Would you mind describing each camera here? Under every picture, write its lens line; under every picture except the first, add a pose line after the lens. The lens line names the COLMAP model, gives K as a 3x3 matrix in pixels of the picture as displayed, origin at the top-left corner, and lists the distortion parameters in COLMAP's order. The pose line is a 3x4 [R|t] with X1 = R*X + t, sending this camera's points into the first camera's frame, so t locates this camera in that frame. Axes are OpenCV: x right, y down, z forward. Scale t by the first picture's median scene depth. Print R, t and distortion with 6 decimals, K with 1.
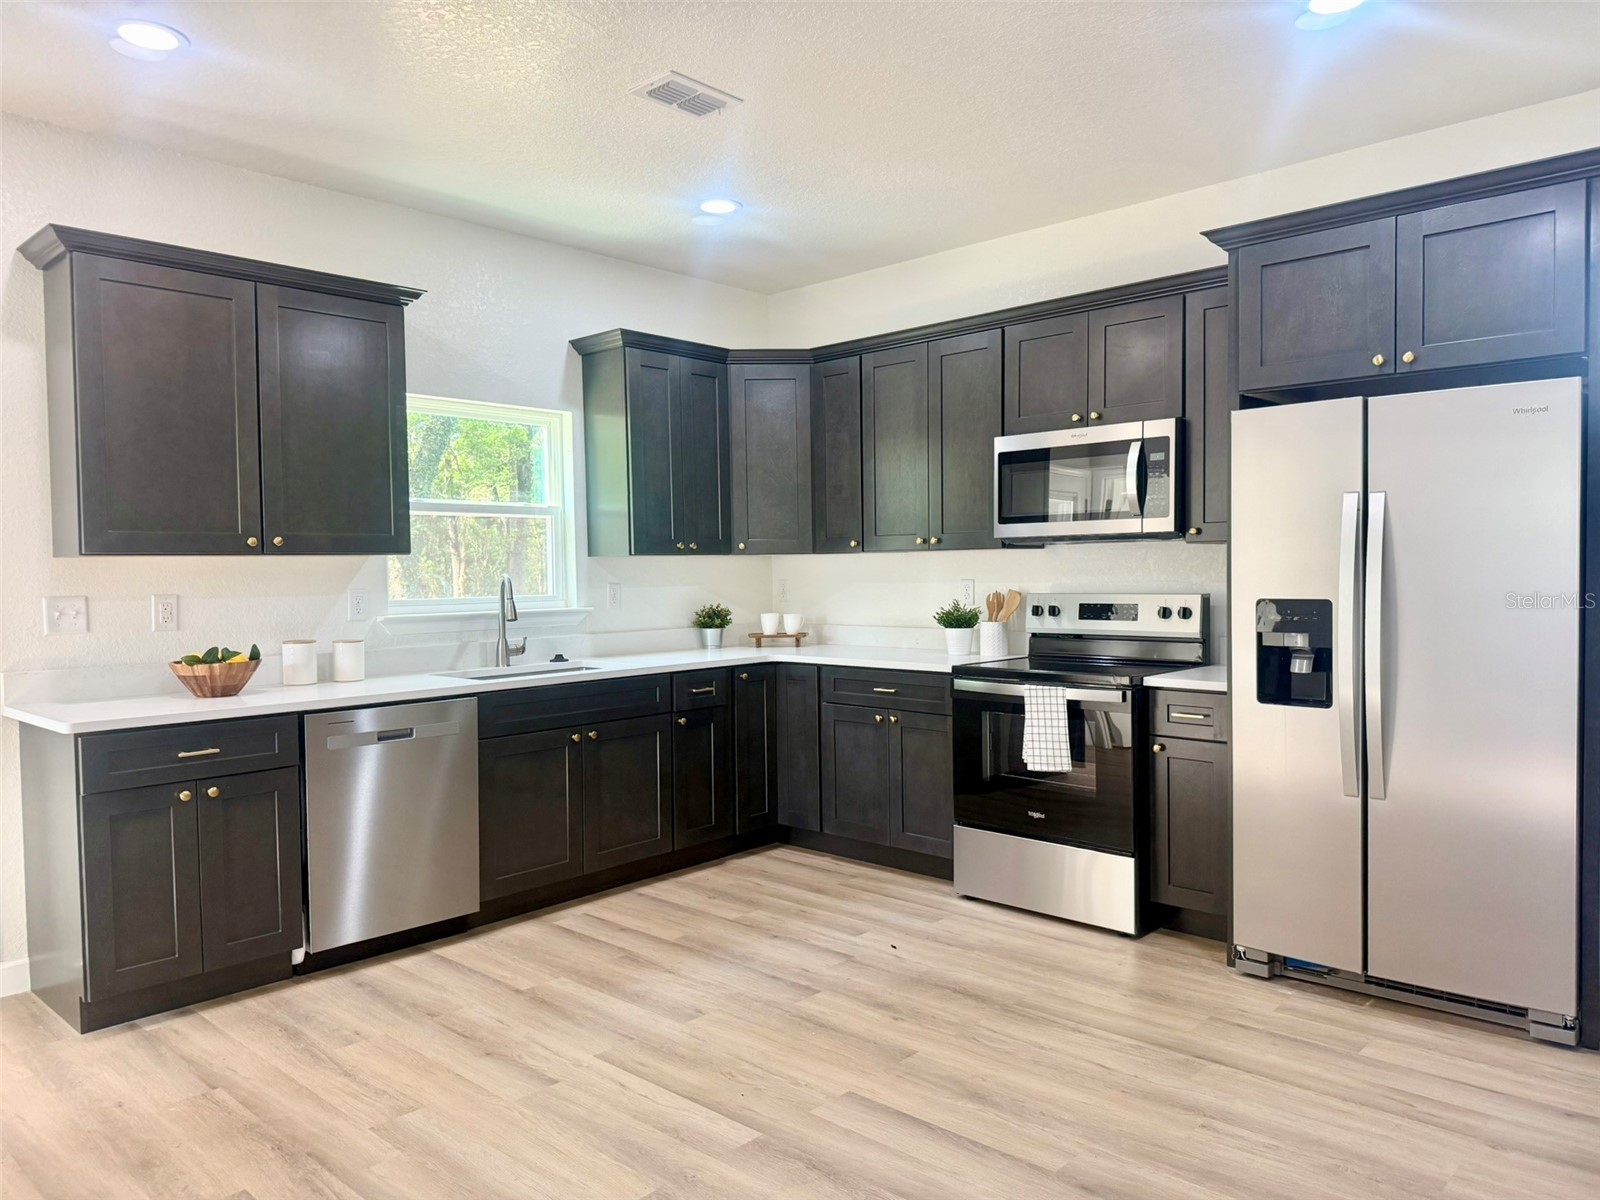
lens RADIAL K [[1132.8, 0, 807.2], [0, 1132.8, 599.7], [0, 0, 1]] dist [0.041297, -0.046701]
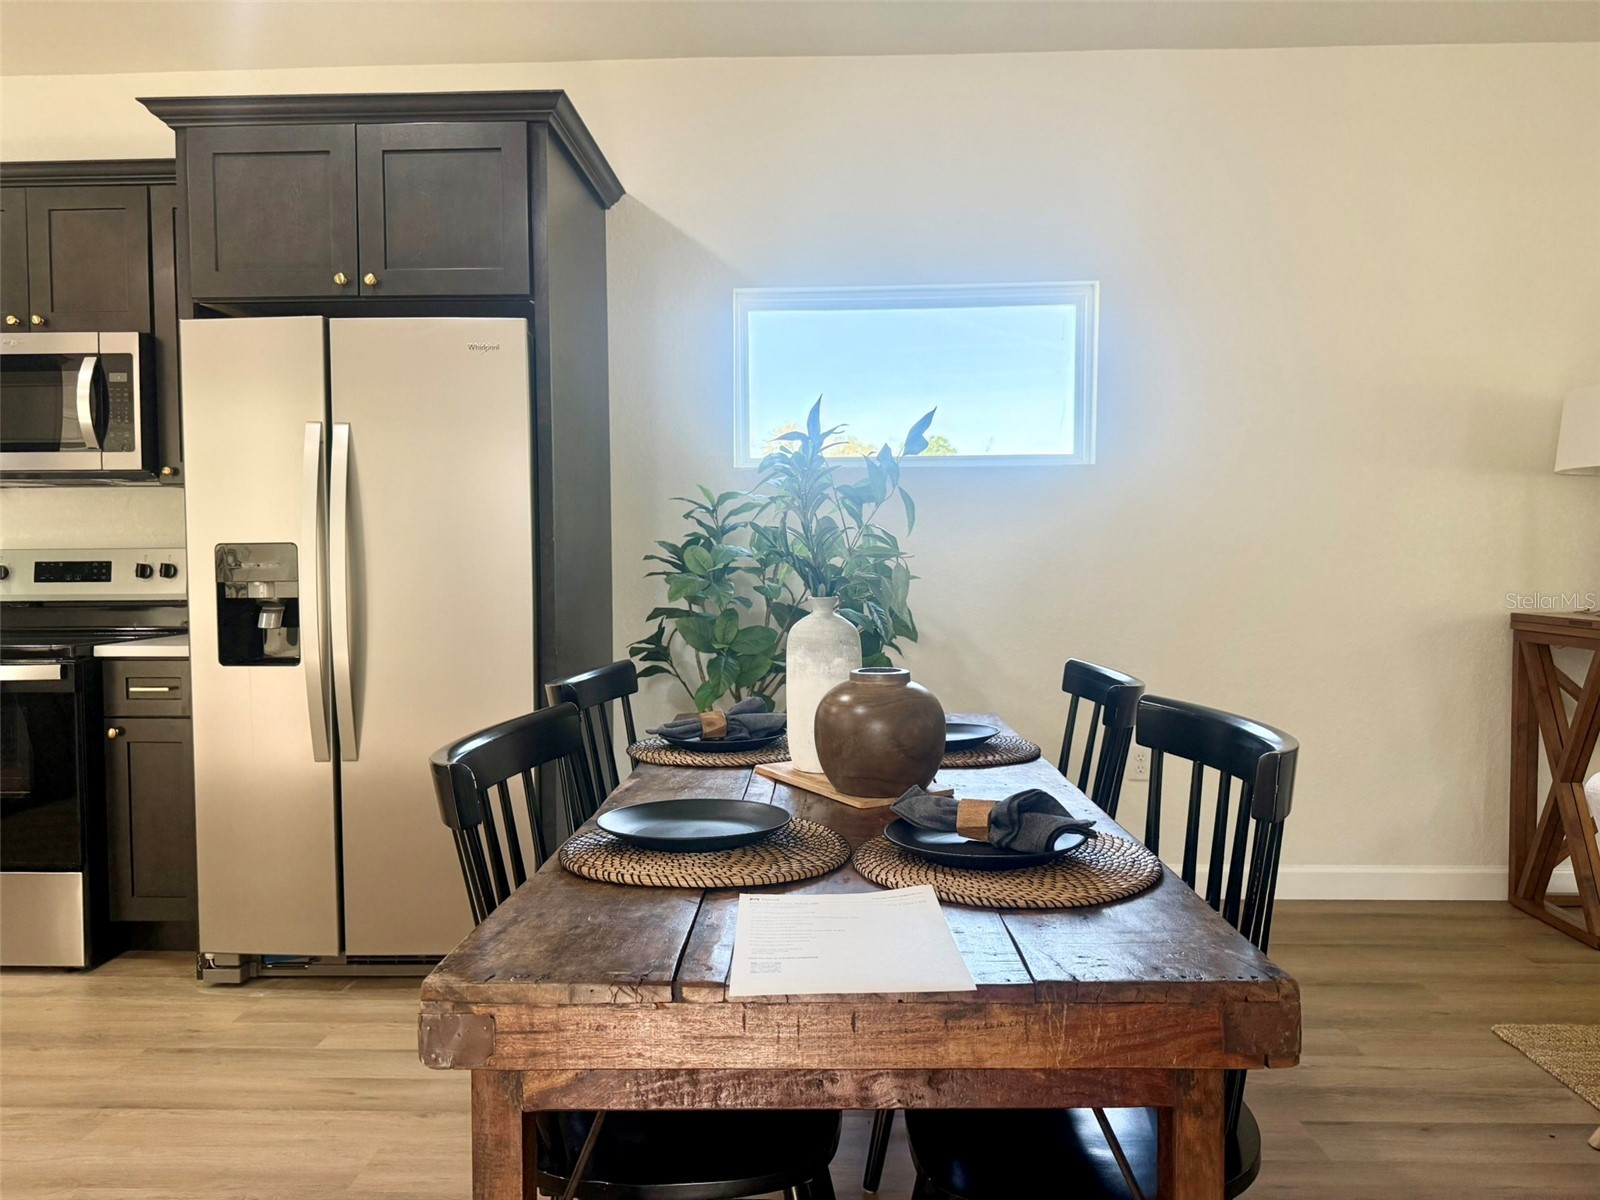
lens RADIAL K [[1132.8, 0, 810.2], [0, 1132.8, 604.9], [0, 0, 1]] dist [0.041297, -0.046701]
pose [[0.764700, -0.020679, 0.644054, 0.161074], [0.014900, 0.999785, 0.014409, 0.034168], [-0.644214, -0.001422, 0.764844, 0.053649]]
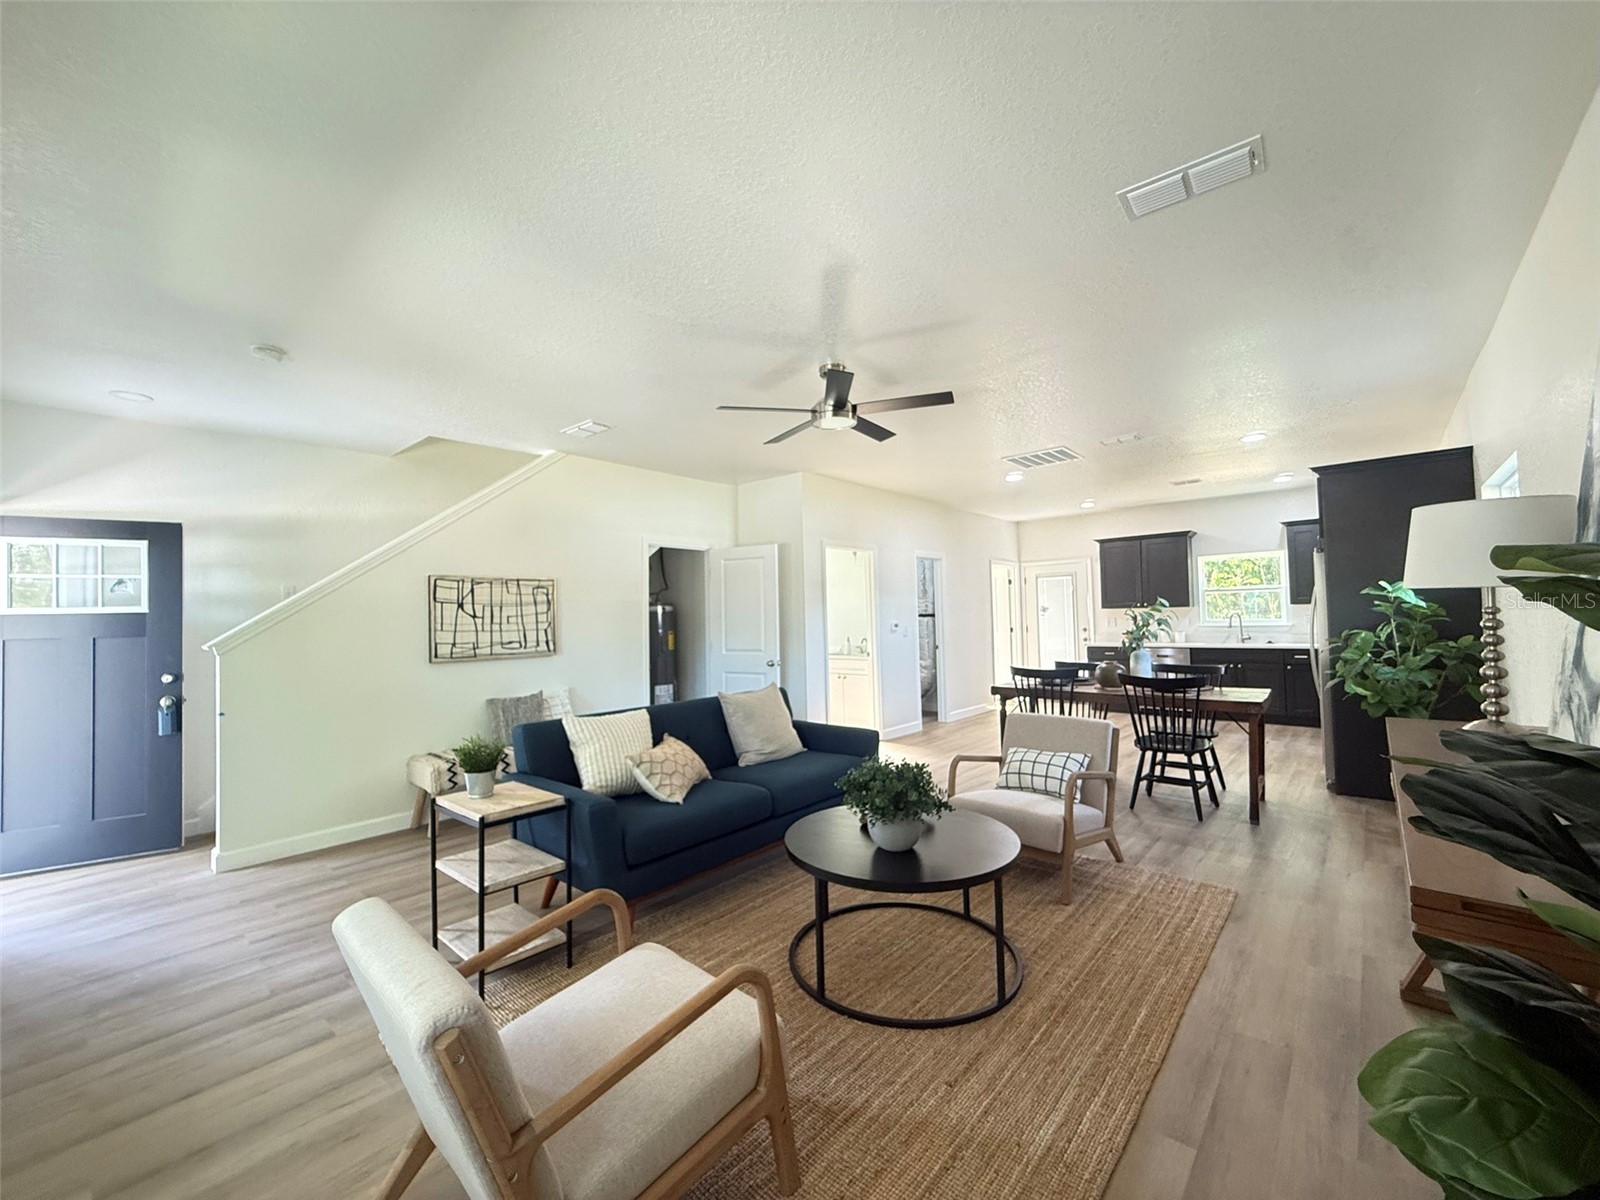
lens RADIAL K [[639.6, 0, 789.7], [0, 639.6, 602.2], [0, 0, 1]] dist [-0.002545, 0.000738]
pose [[0.013338, -0.007889, -0.999880, 1.611789], [-0.011372, 0.999903, -0.008041, -0.025776], [0.999846, 0.011478, 0.013247, -0.226276]]
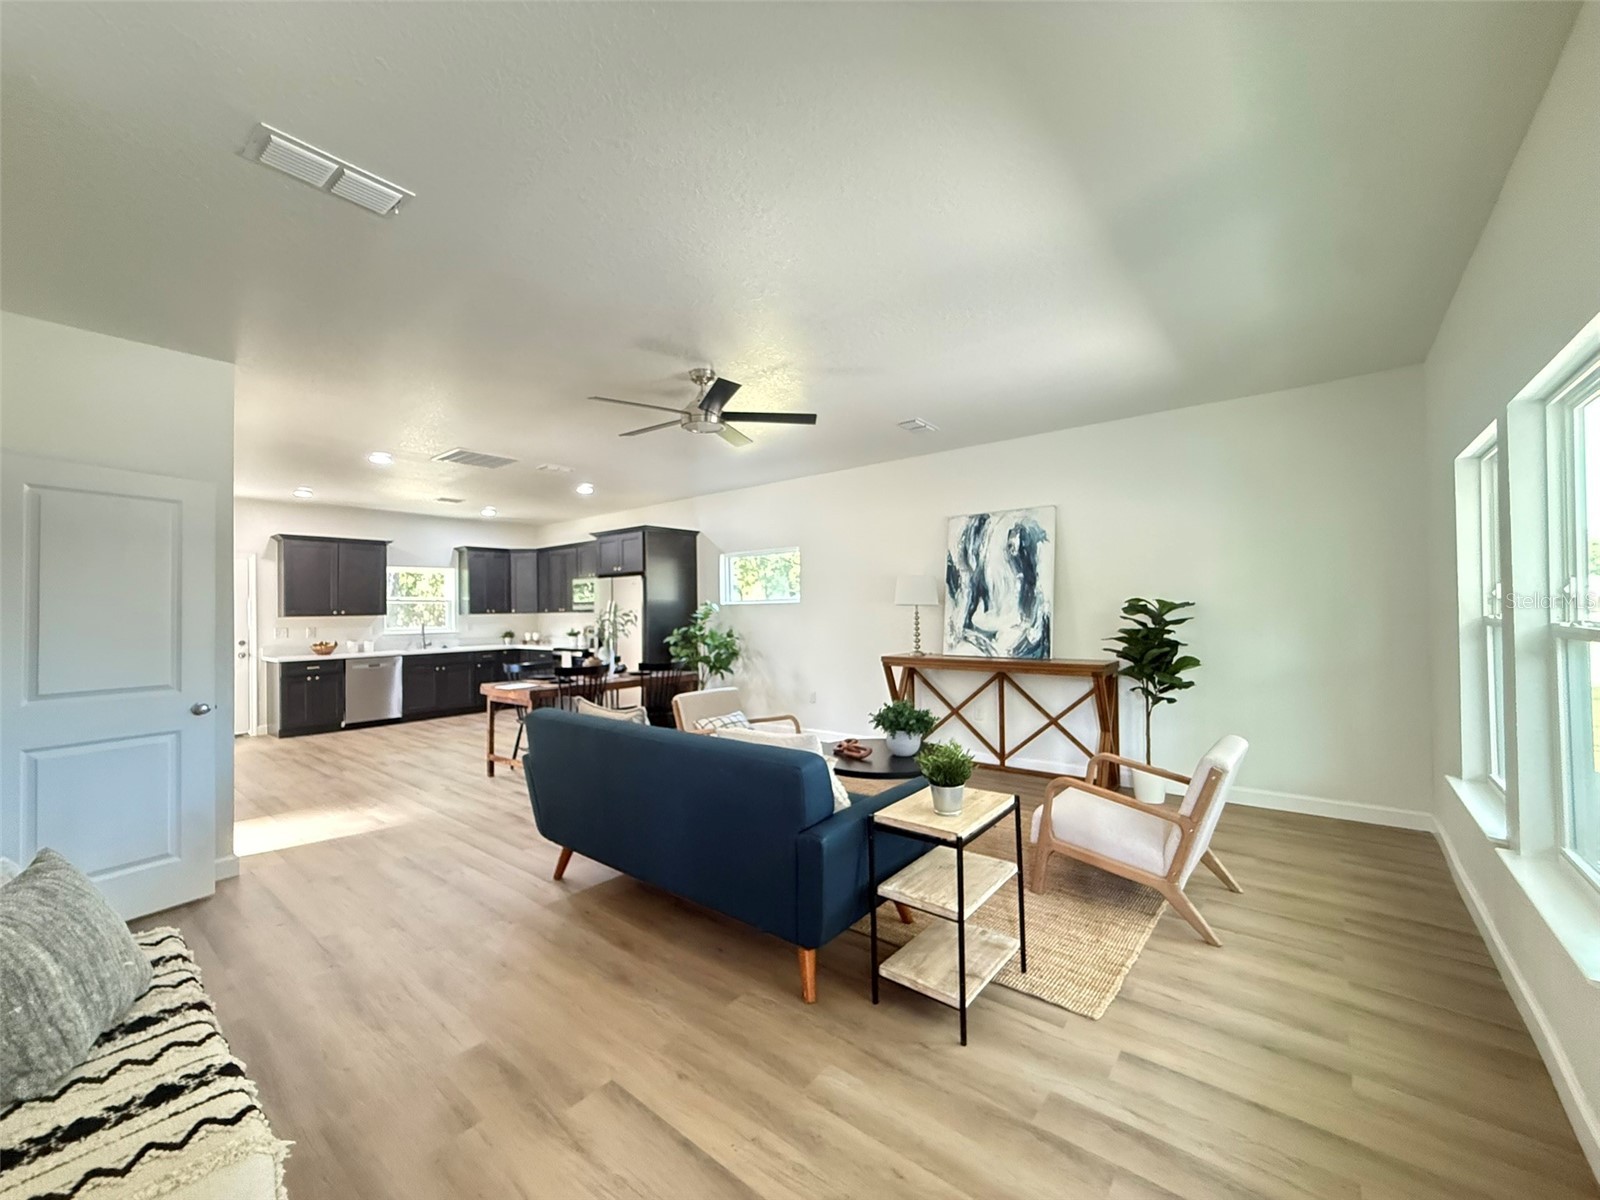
lens RADIAL K [[639.6, 0, 800.6], [0, 639.6, 609.5], [0, 0, 1]] dist [-0.002545, 0.000738]
pose [[0.997913, 0.000117, 0.064580, 0.812917], [0.002033, 0.999446, -0.033233, 0.010151], [-0.064548, 0.033295, 0.997359, -1.059406]]
